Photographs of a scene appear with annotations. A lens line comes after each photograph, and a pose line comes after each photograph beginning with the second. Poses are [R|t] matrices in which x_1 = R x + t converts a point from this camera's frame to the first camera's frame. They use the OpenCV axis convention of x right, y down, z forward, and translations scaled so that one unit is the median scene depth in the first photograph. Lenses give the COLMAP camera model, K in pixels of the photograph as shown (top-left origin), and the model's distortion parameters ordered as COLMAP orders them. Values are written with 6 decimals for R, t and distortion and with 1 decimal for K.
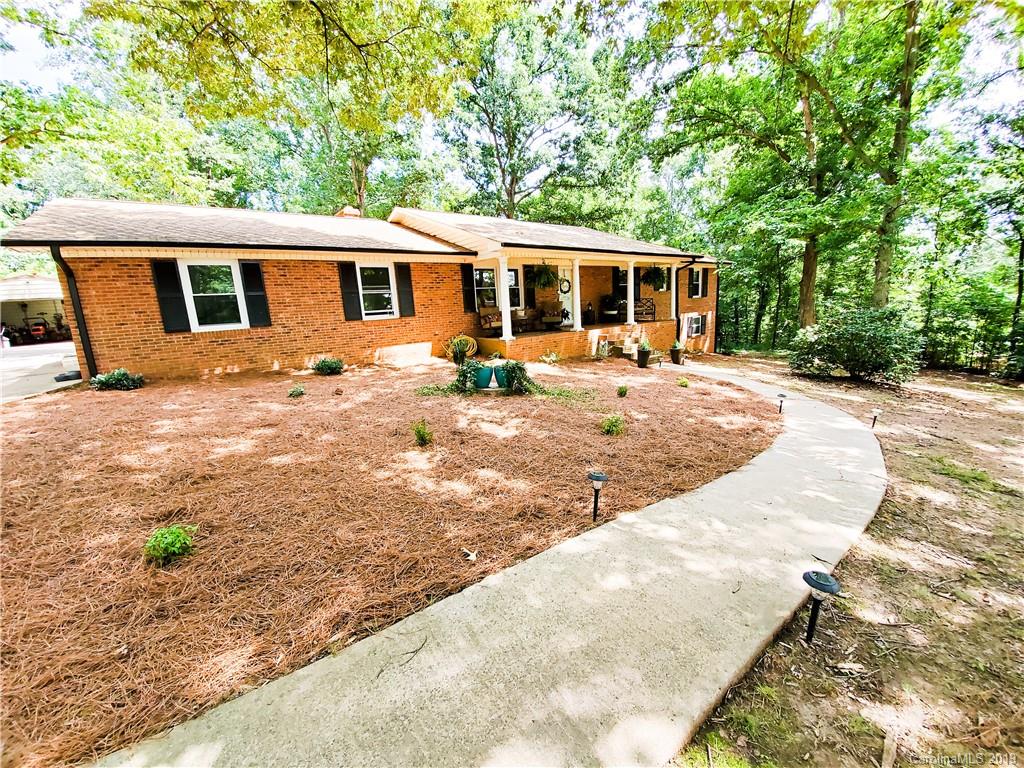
lens RADIAL K [[405.5, 0, 518.6], [0, 405.5, 383.2], [0, 0, 1]] dist [0.007476, -0.014179]
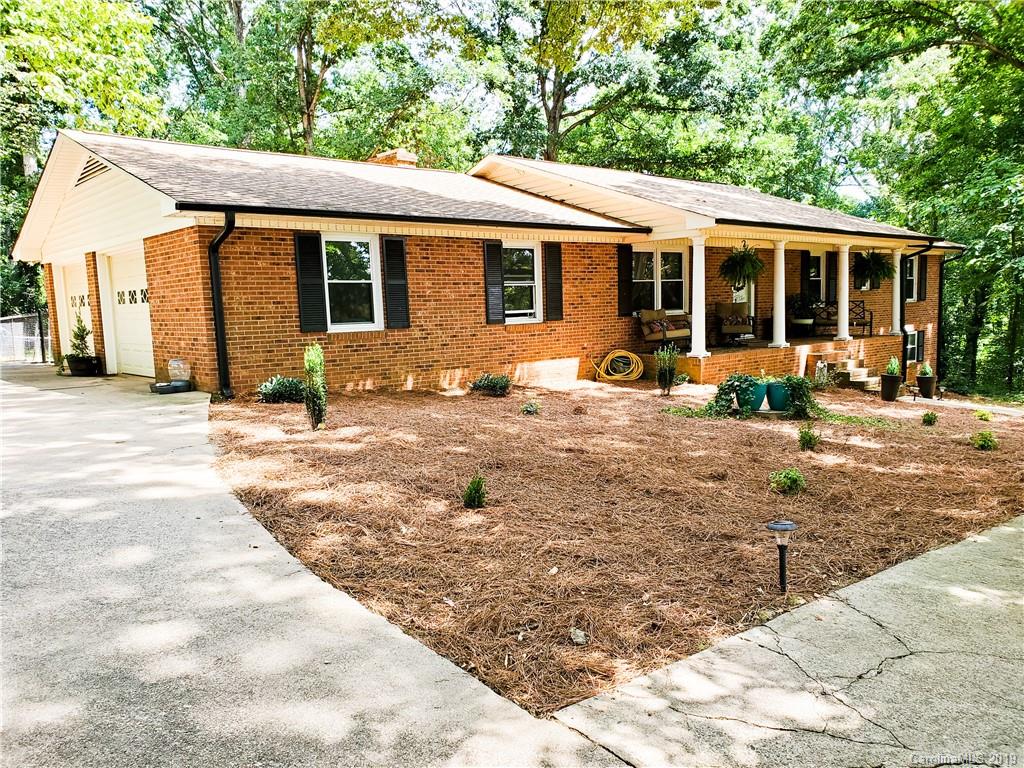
lens RADIAL K [[803.1, 0, 512.3], [0, 803.1, 402.9], [0, 0, 1]] dist [0.071224, -0.080257]
pose [[0.998384, 0.013218, 0.055268, -0.399746], [-0.008790, 0.996787, -0.079610, 0.078387], [-0.056142, 0.078996, 0.995293, -0.310971]]
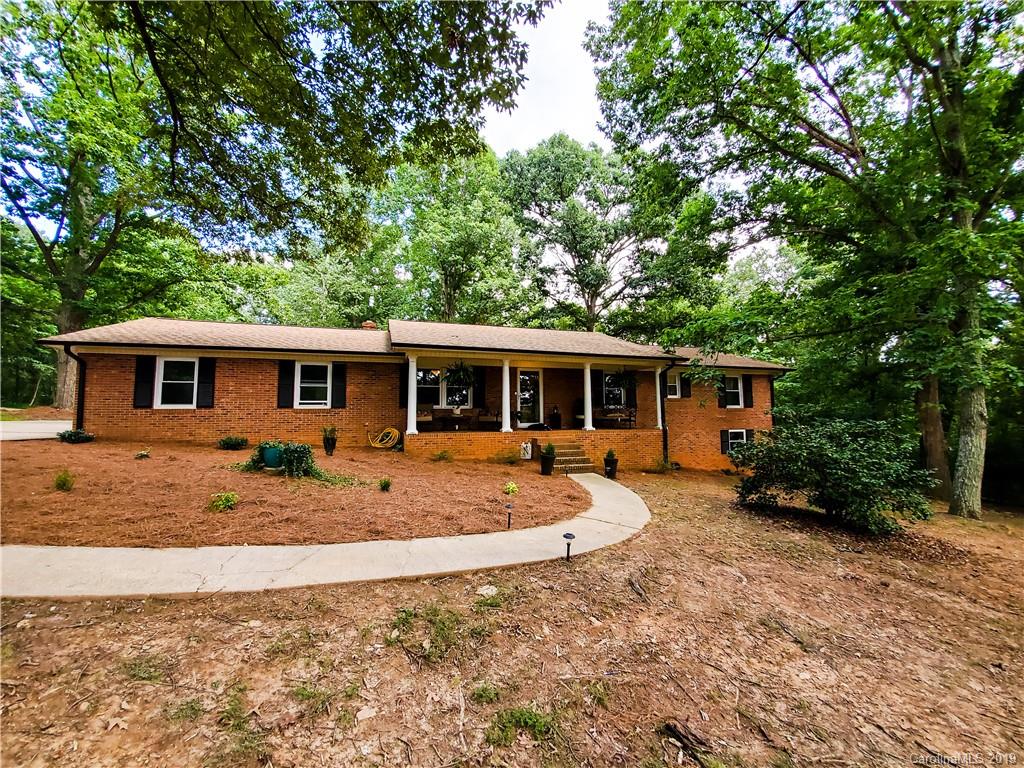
lens RADIAL K [[405.6, 0, 518.5], [0, 405.6, 382.0], [0, 0, 1]] dist [0.006544, -0.014494]
pose [[0.931314, 0.023281, -0.363474, 0.571936], [-0.114917, 0.965762, -0.232588, -0.028576], [0.345614, 0.258381, 0.902103, 0.139593]]
